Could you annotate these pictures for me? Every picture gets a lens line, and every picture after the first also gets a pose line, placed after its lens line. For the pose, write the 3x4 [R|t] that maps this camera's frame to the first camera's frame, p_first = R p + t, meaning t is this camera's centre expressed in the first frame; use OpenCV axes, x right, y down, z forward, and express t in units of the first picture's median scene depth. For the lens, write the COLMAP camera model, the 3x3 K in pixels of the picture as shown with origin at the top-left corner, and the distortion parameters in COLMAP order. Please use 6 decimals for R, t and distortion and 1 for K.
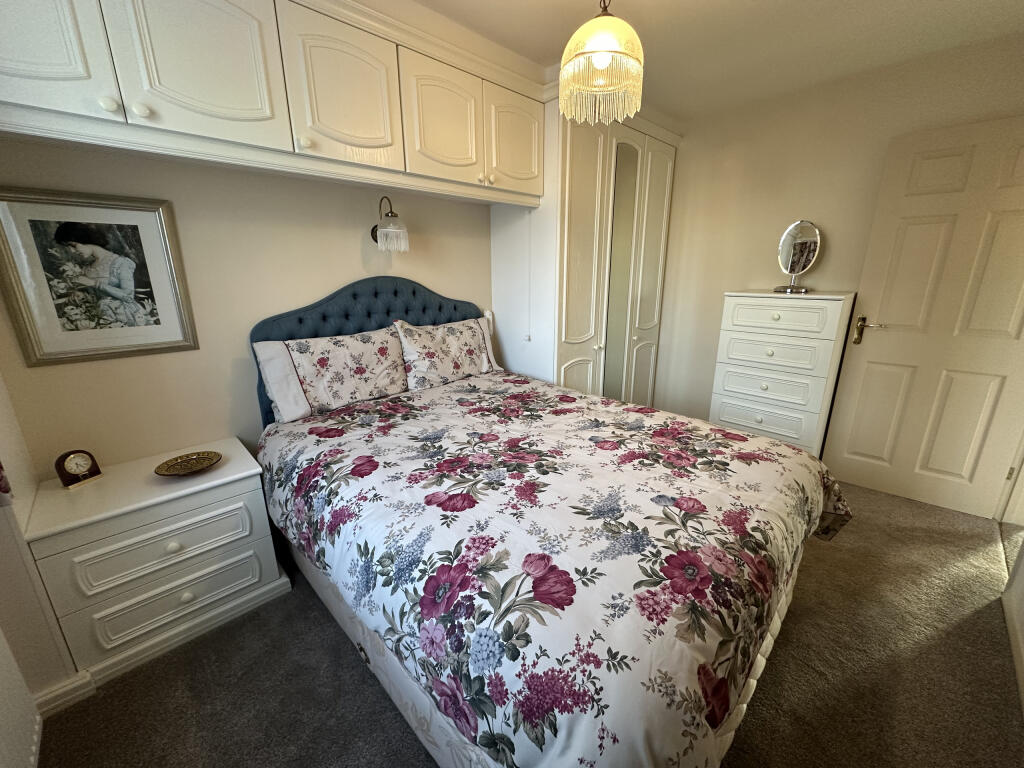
lens RADIAL K [[406.3, 0, 515.5], [0, 406.3, 382.8], [0, 0, 1]] dist [-0.010552, 0.000730]
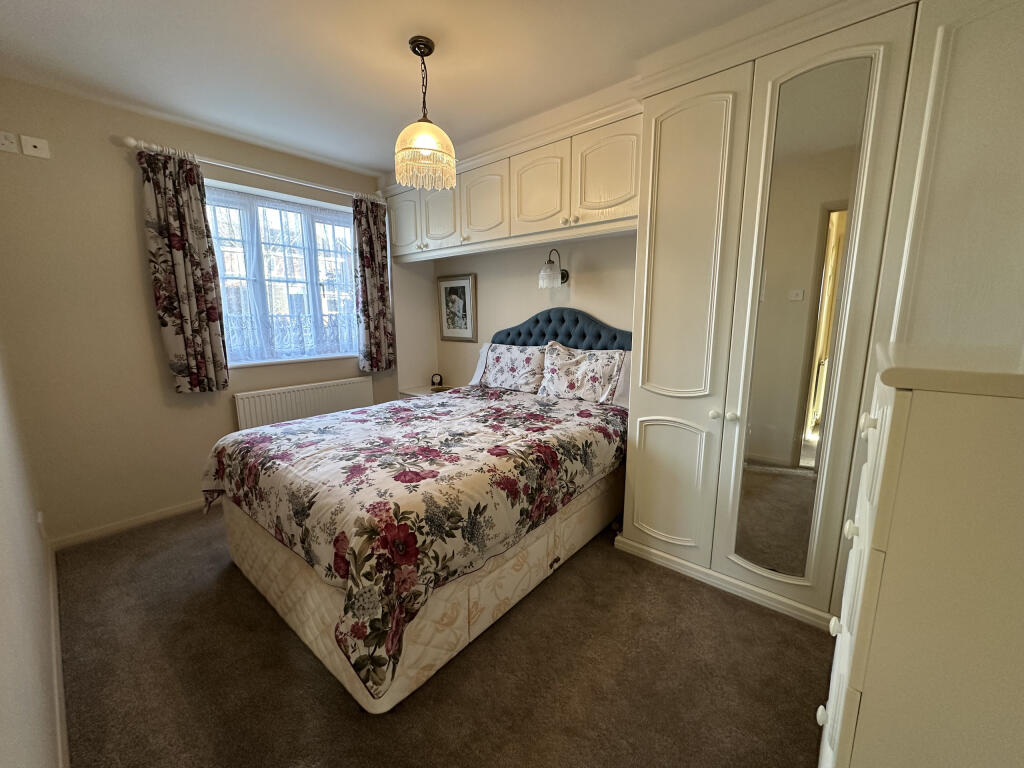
lens RADIAL K [[406.3, 0, 515.0], [0, 406.3, 385.2], [0, 0, 1]] dist [-0.010552, 0.000730]
pose [[0.095249, 0.176164, -0.979742, 1.413415], [-0.261792, 0.954004, 0.146085, -0.253879], [0.960413, 0.242574, 0.136986, 1.058181]]
